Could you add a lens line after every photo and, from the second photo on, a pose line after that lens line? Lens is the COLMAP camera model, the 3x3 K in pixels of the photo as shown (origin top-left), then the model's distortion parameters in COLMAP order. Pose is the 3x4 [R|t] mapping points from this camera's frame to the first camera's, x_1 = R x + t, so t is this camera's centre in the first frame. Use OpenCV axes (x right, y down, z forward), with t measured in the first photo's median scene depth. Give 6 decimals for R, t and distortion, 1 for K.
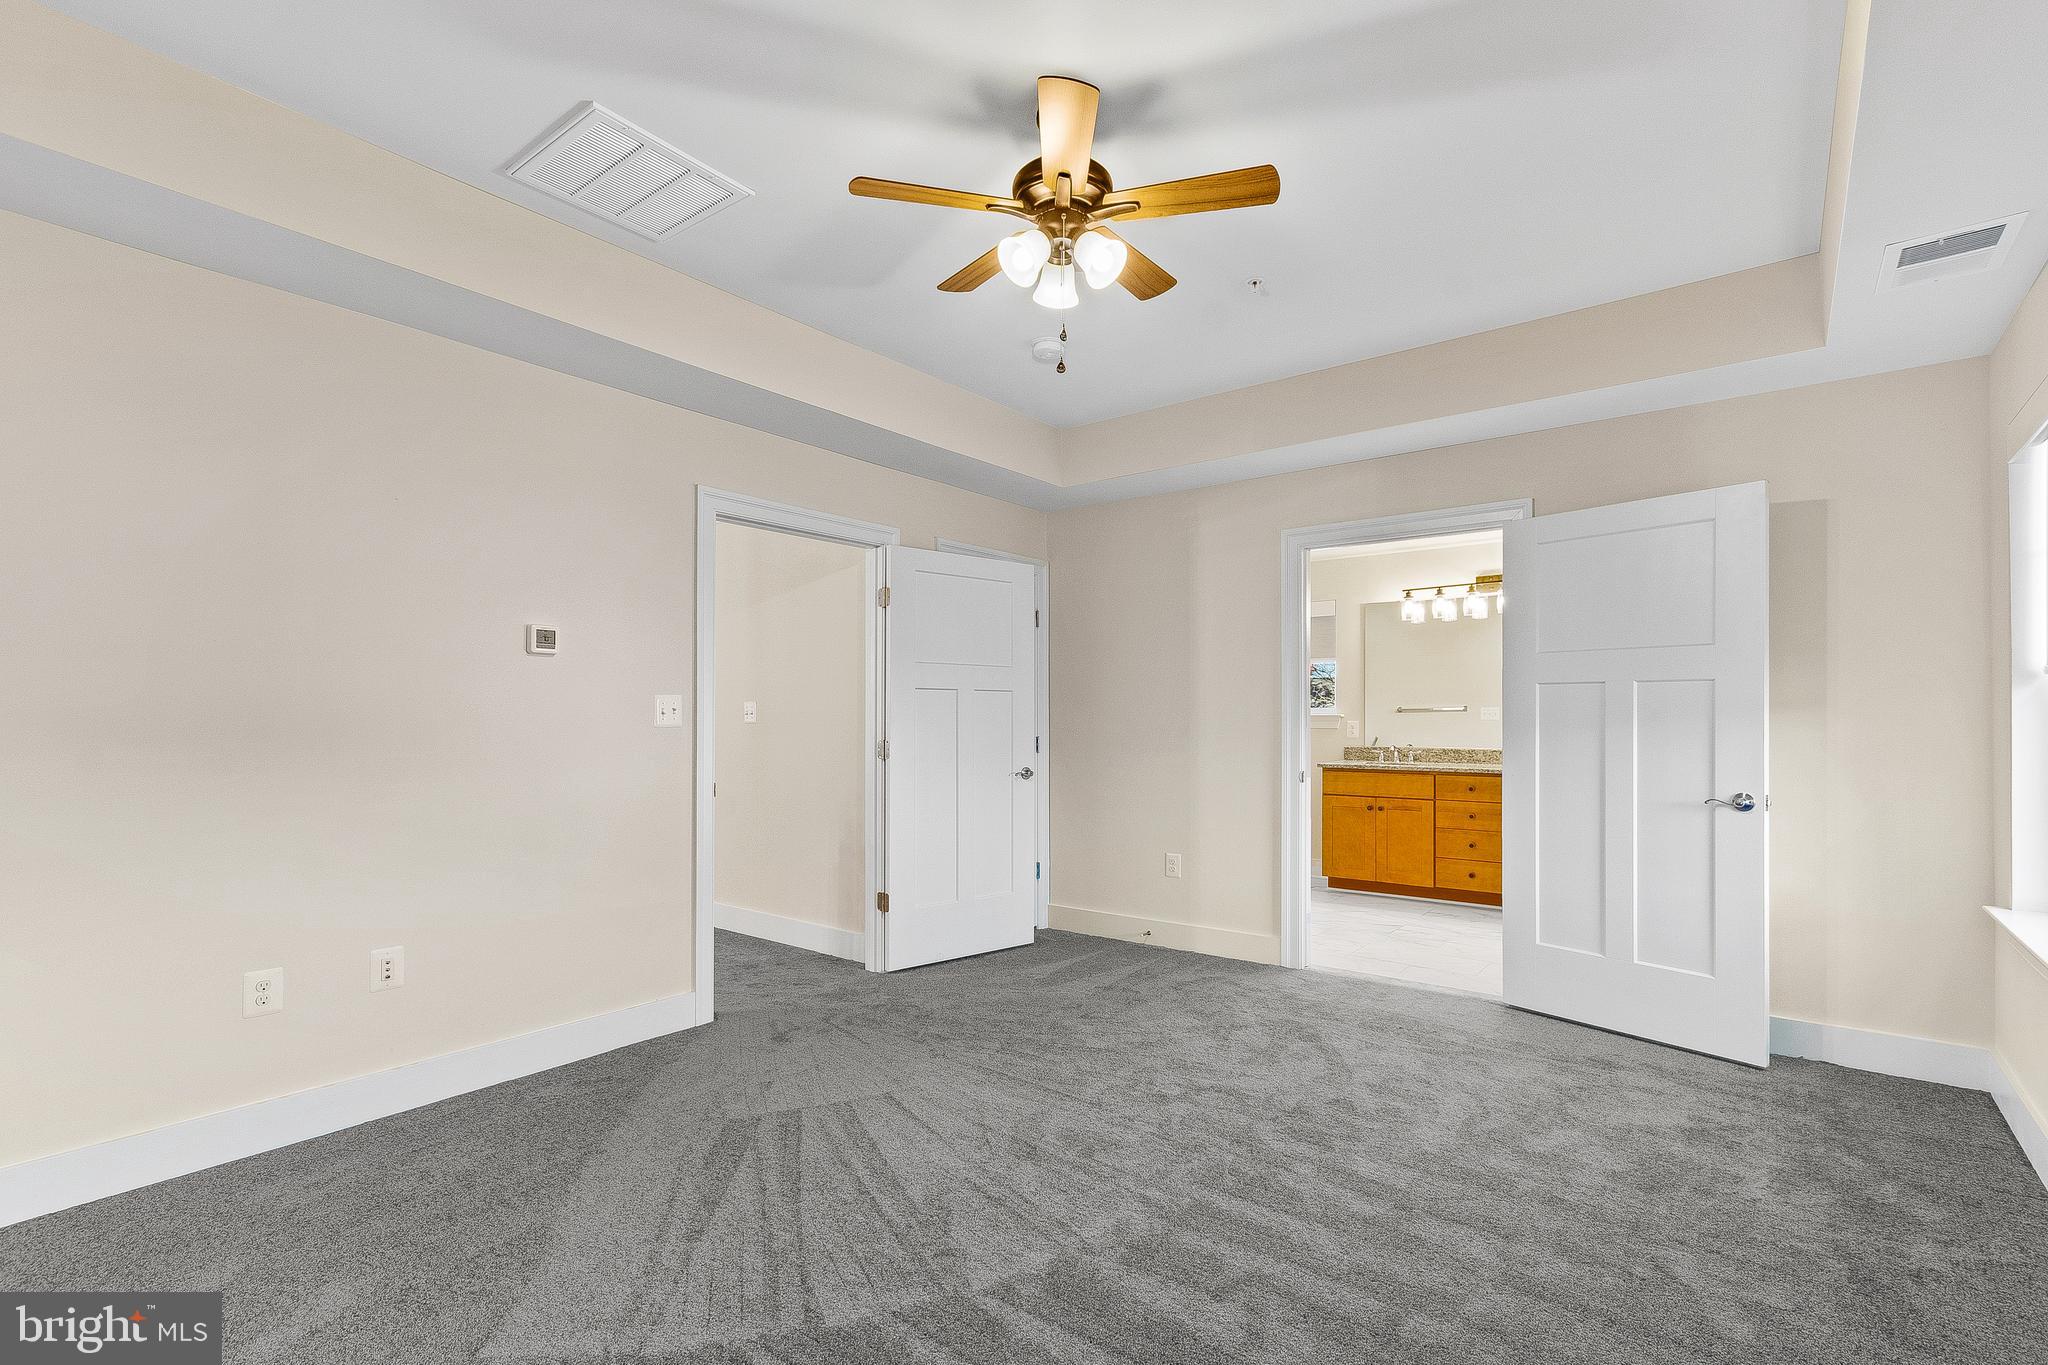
lens RADIAL K [[944.3, 0, 1030.3], [0, 944.3, 690.1], [0, 0, 1]] dist [-0.001096, -0.000030]
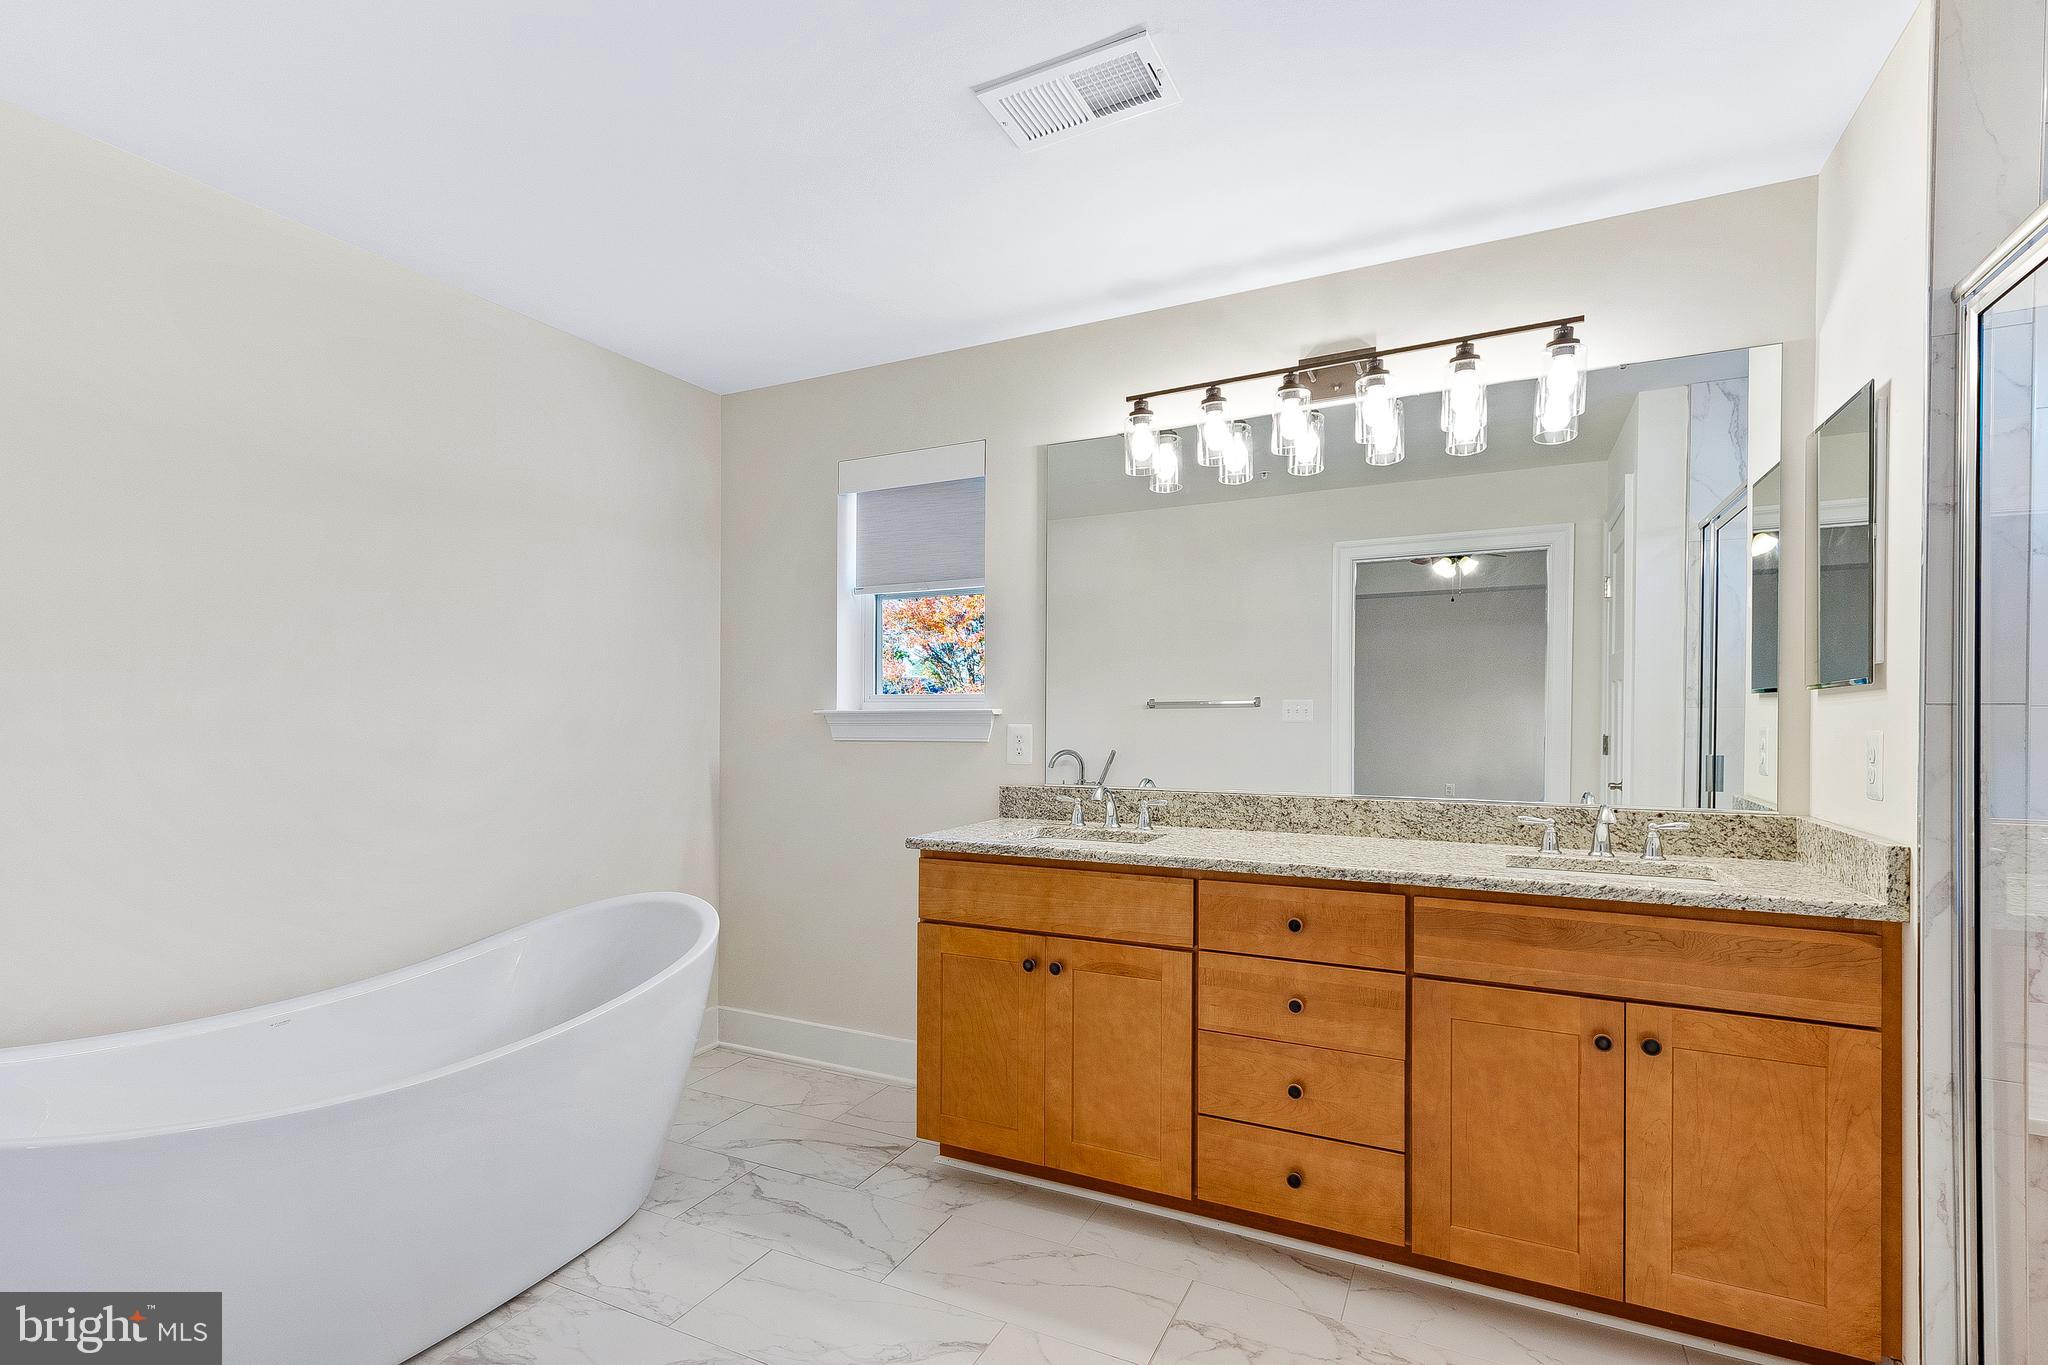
lens RADIAL K [[944.3, 0, 1019.5], [0, 944.3, 698.3], [0, 0, 1]] dist [-0.001096, -0.000030]
pose [[0.980473, 0.002136, 0.196643, 0.284162], [-0.003754, 0.999962, 0.007856, 0.019275], [-0.196619, -0.008440, 0.980444, 0.644839]]
